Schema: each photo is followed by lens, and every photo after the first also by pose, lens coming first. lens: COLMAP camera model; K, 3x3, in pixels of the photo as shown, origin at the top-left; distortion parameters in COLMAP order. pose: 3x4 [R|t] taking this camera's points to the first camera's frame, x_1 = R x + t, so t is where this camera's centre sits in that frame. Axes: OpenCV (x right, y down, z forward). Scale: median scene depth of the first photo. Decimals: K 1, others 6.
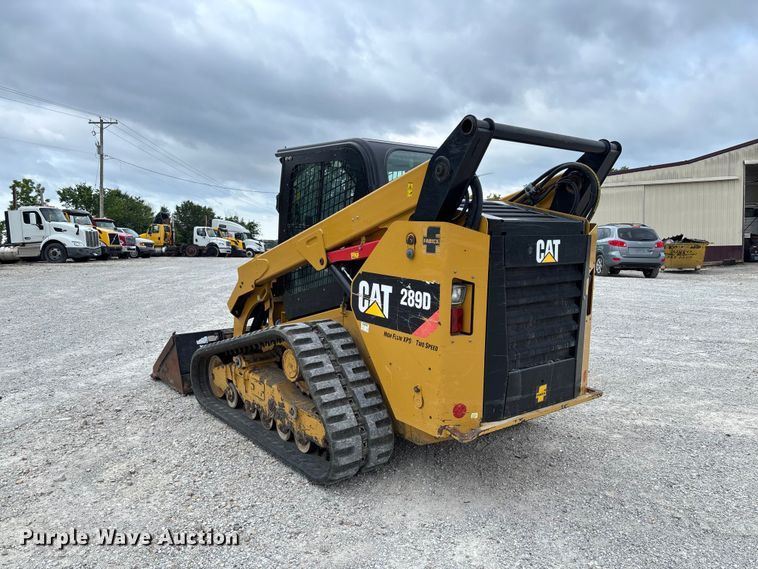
lens RADIAL K [[575.6, 0, 378.4], [0, 575.6, 282.1], [0, 0, 1]] dist [0.050254, -0.059863]
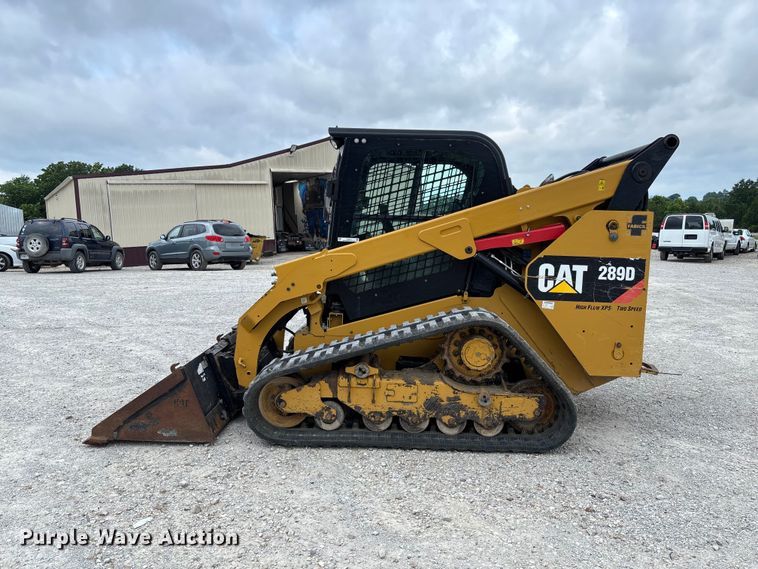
lens RADIAL K [[575.6, 0, 383.5], [0, 575.6, 291.9], [0, 0, 1]] dist [0.050254, -0.059863]
pose [[0.637225, -0.091796, 0.765191, -1.126387], [0.070856, 0.995654, 0.060437, -0.039108], [-0.767414, 0.015706, 0.640960, 0.541669]]
